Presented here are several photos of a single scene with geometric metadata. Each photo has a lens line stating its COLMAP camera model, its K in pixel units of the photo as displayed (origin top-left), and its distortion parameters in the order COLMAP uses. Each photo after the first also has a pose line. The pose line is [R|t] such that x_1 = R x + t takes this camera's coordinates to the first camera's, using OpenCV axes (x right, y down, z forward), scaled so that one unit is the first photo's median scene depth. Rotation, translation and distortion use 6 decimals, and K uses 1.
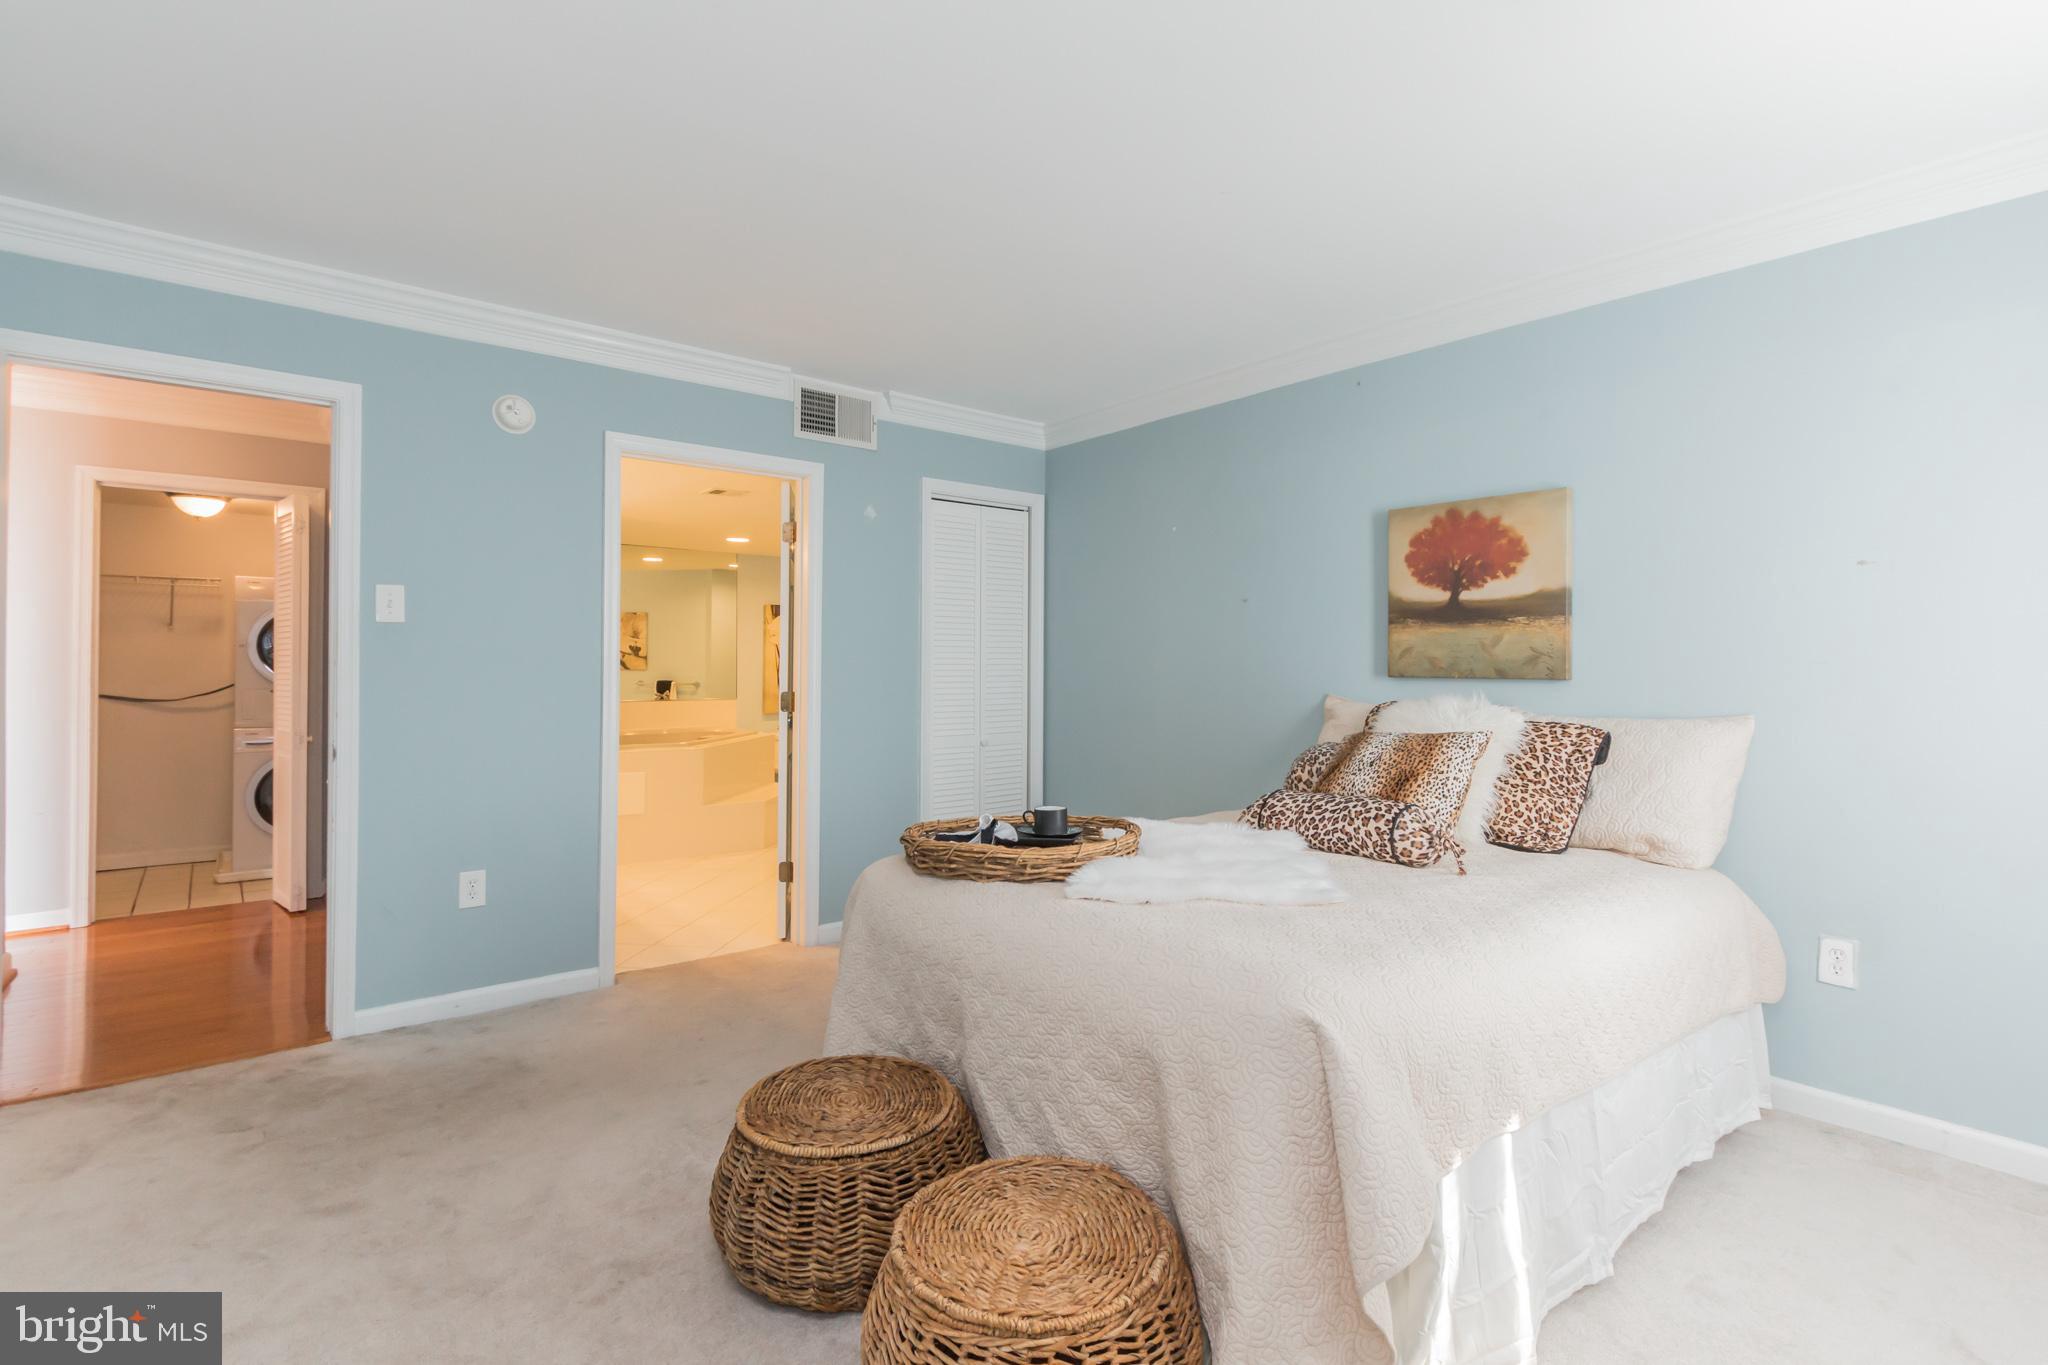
lens RADIAL K [[918.2, 0, 1032.1], [0, 918.2, 667.3], [0, 0, 1]] dist [0.000094, -0.000022]
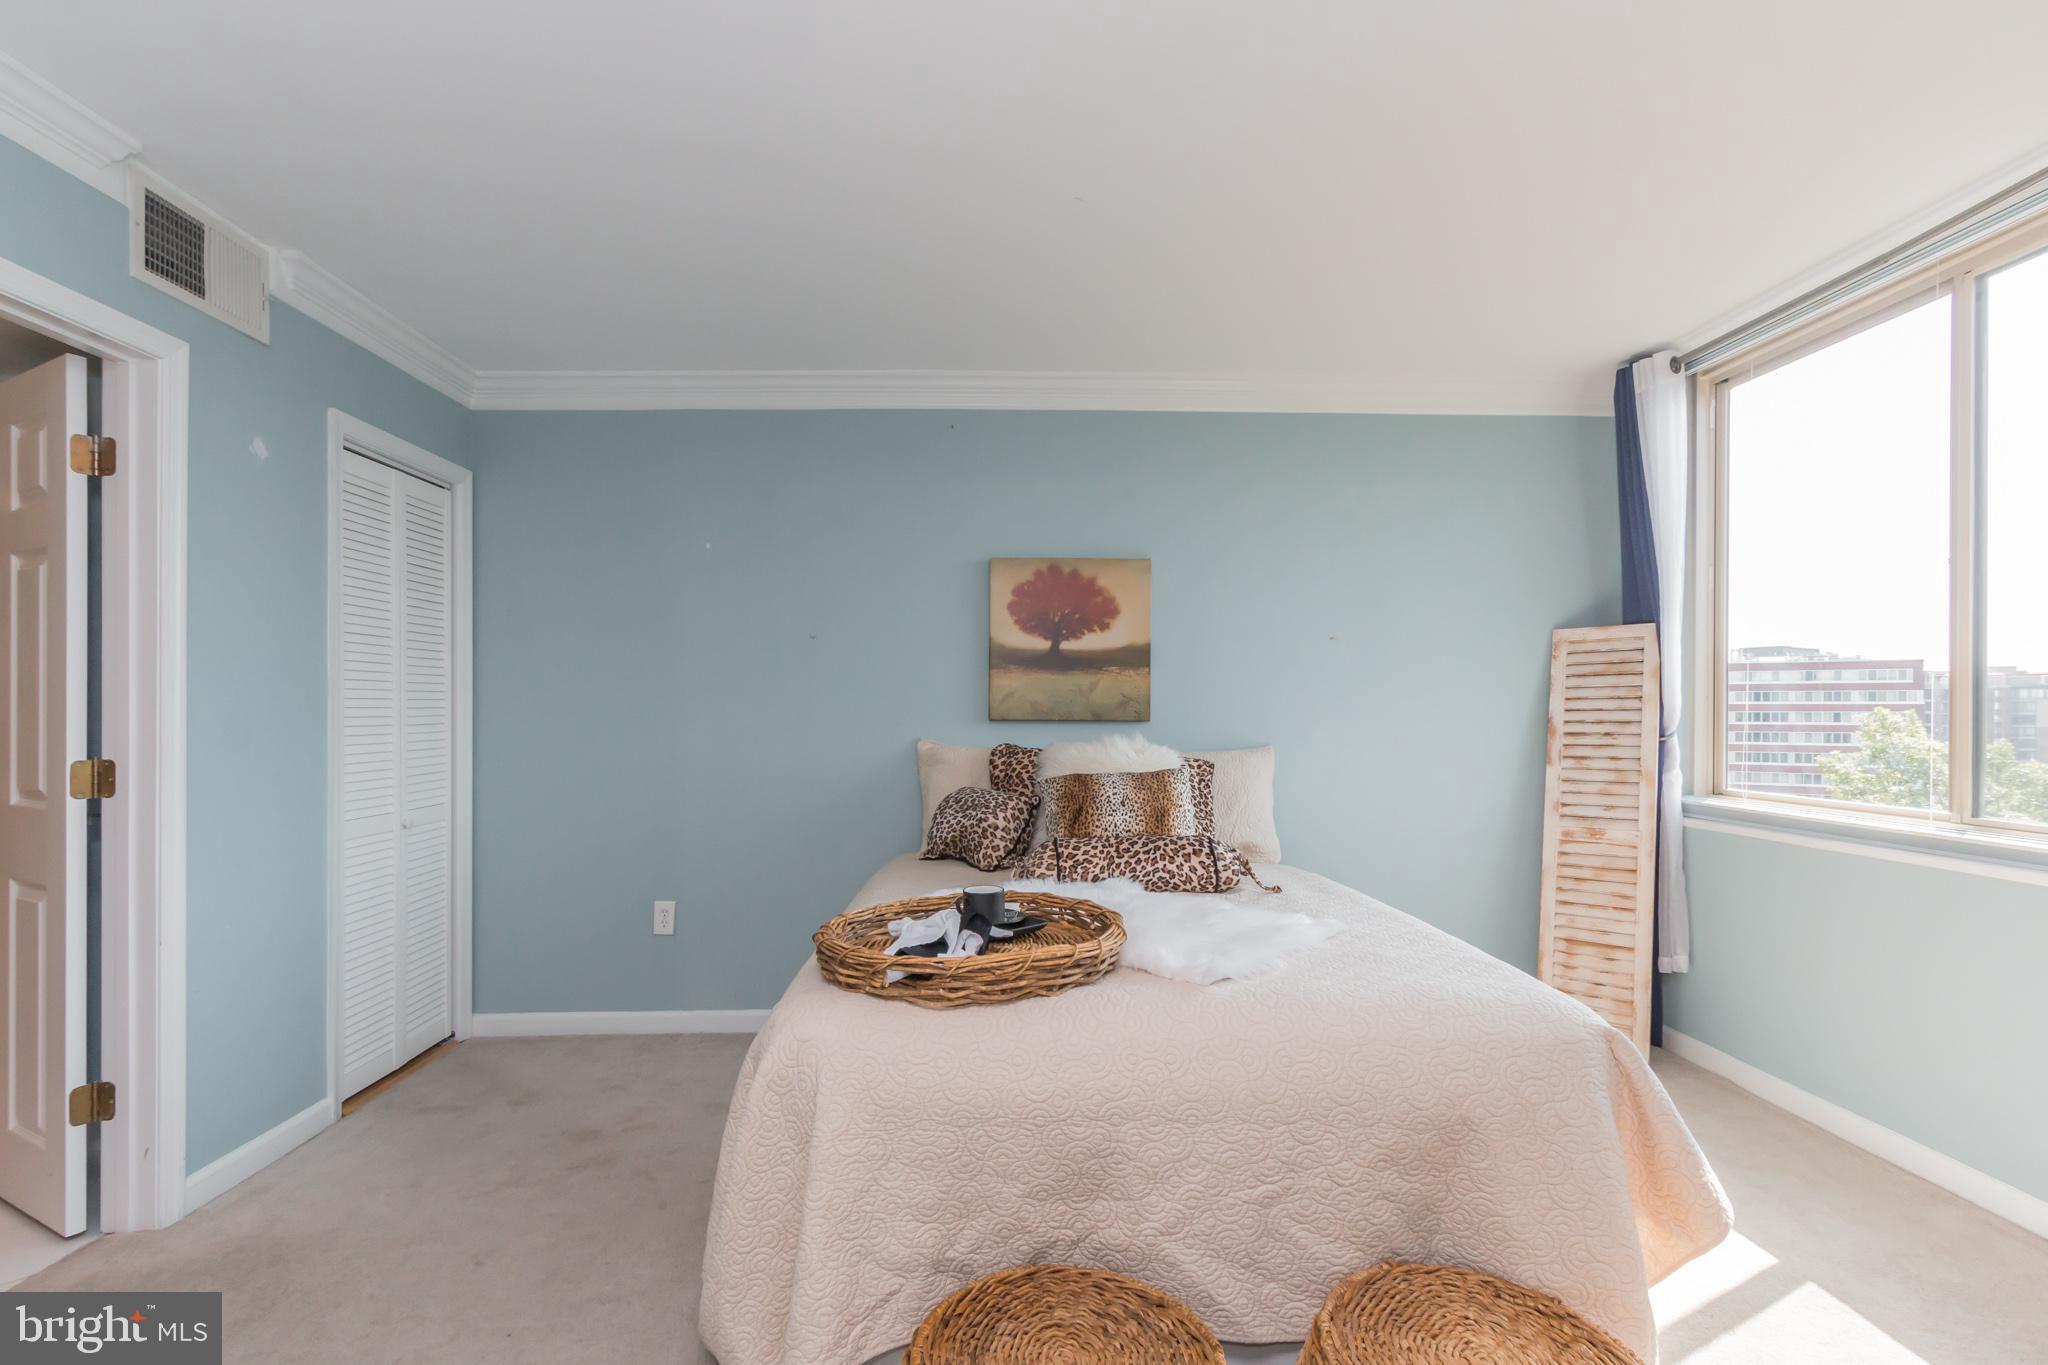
lens RADIAL K [[937.4, 0, 969.6], [0, 937.4, 721.6], [0, 0, 1]] dist [-0.001645, -0.000012]
pose [[0.649519, -0.012560, 0.760242, -0.465493], [0.000891, 0.999875, 0.015759, -0.004986], [-0.760345, -0.009558, 0.649449, 0.366704]]
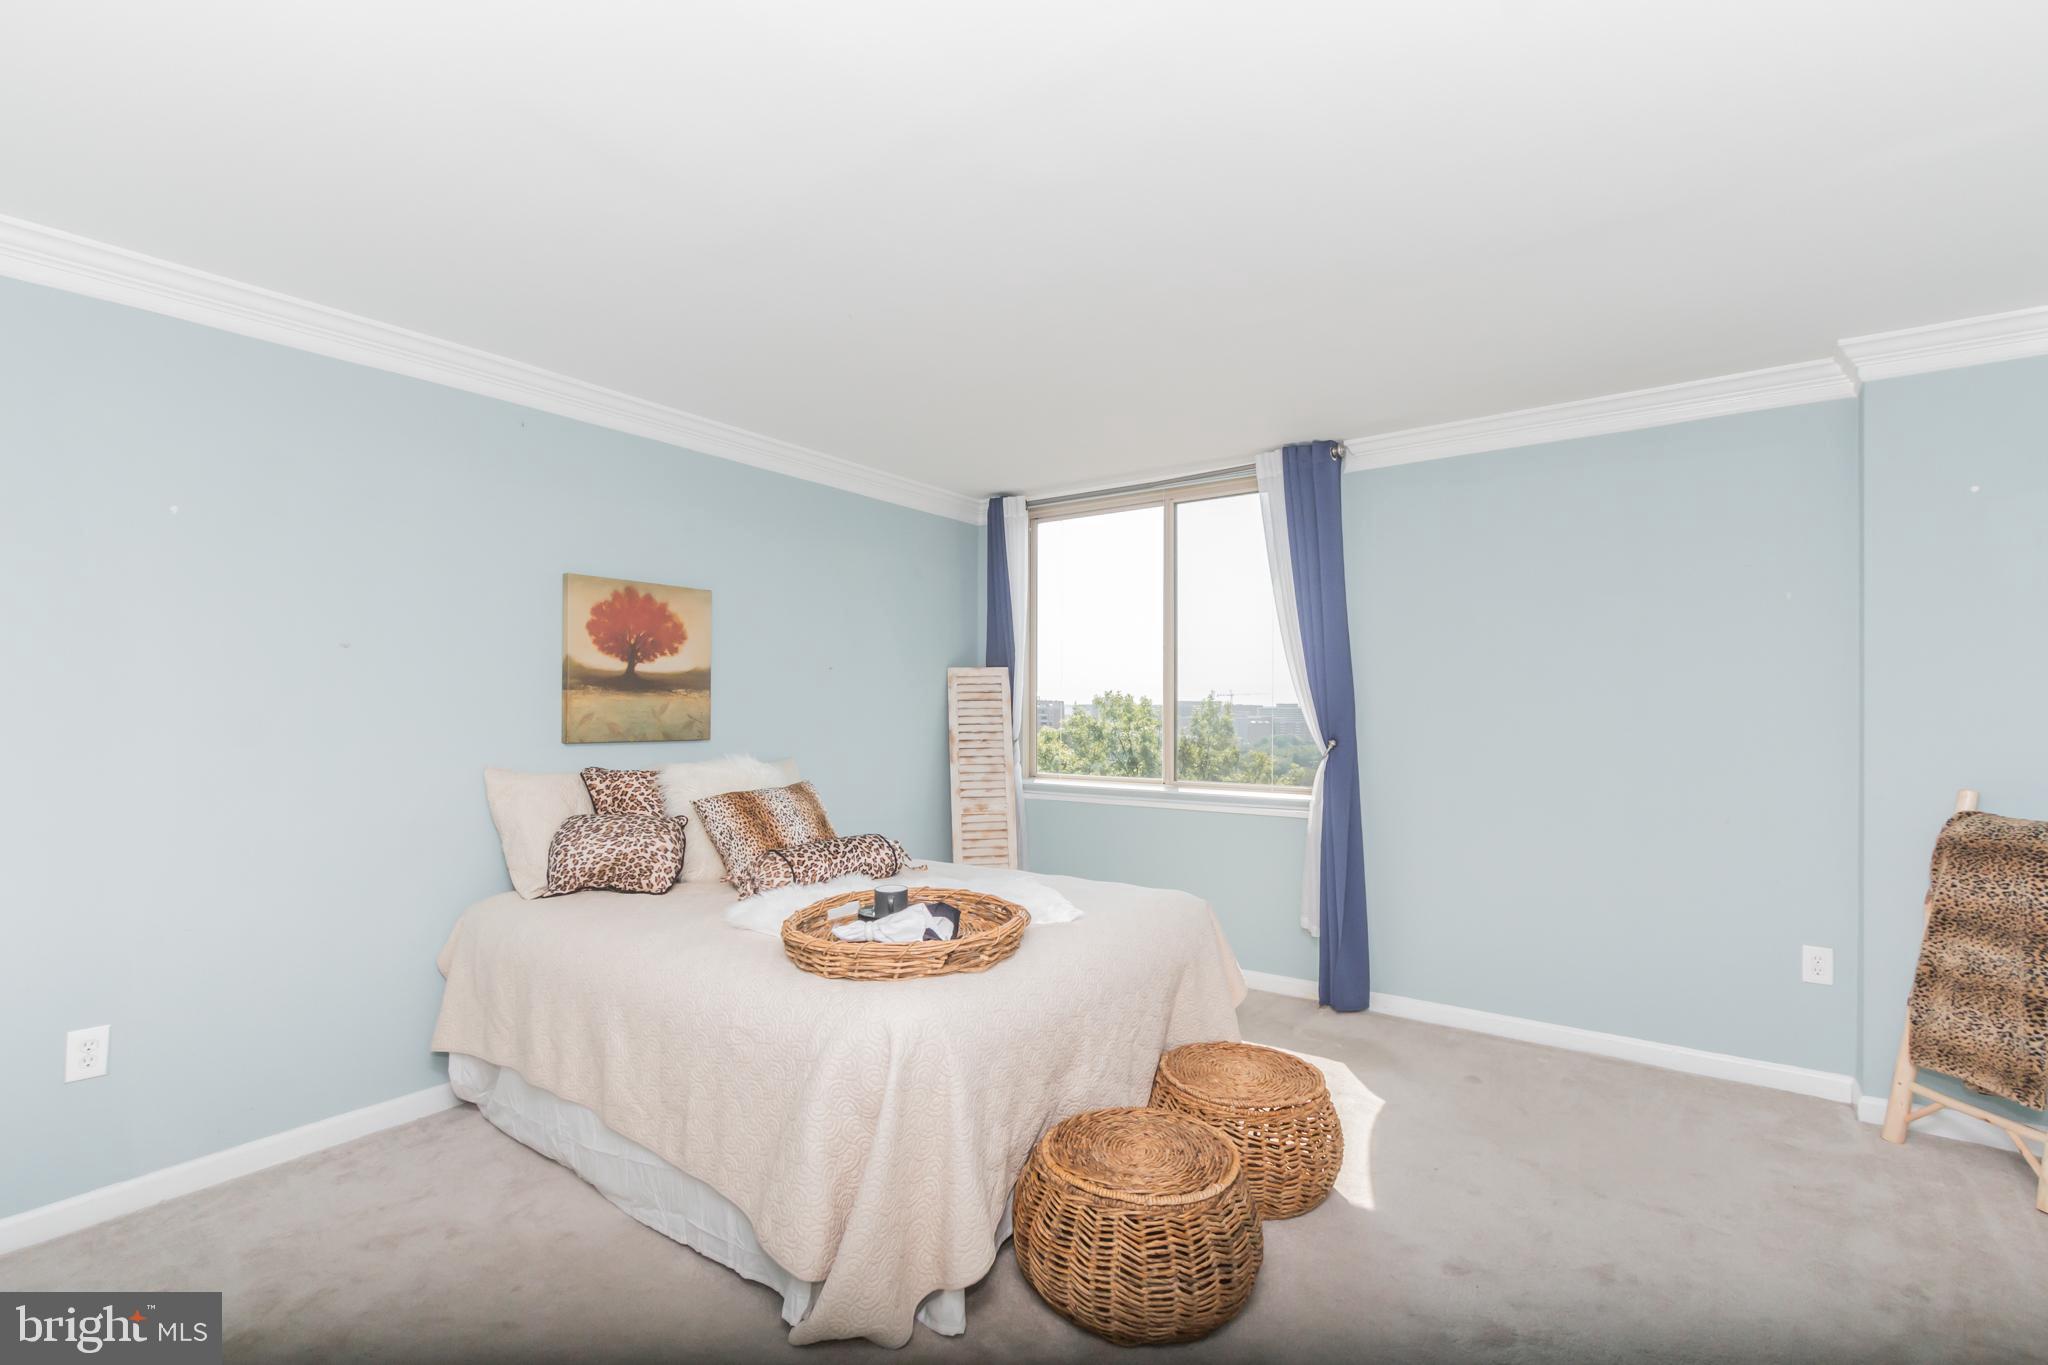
lens RADIAL K [[954.2, 0, 984.8], [0, 954.2, 714.0], [0, 0, 1]] dist [0.004030, -0.000392]
pose [[-0.210237, -0.010433, 0.977595, -0.767380], [-0.001452, 0.999945, 0.010359, -0.035124], [-0.977649, 0.000758, -0.210241, 0.853673]]
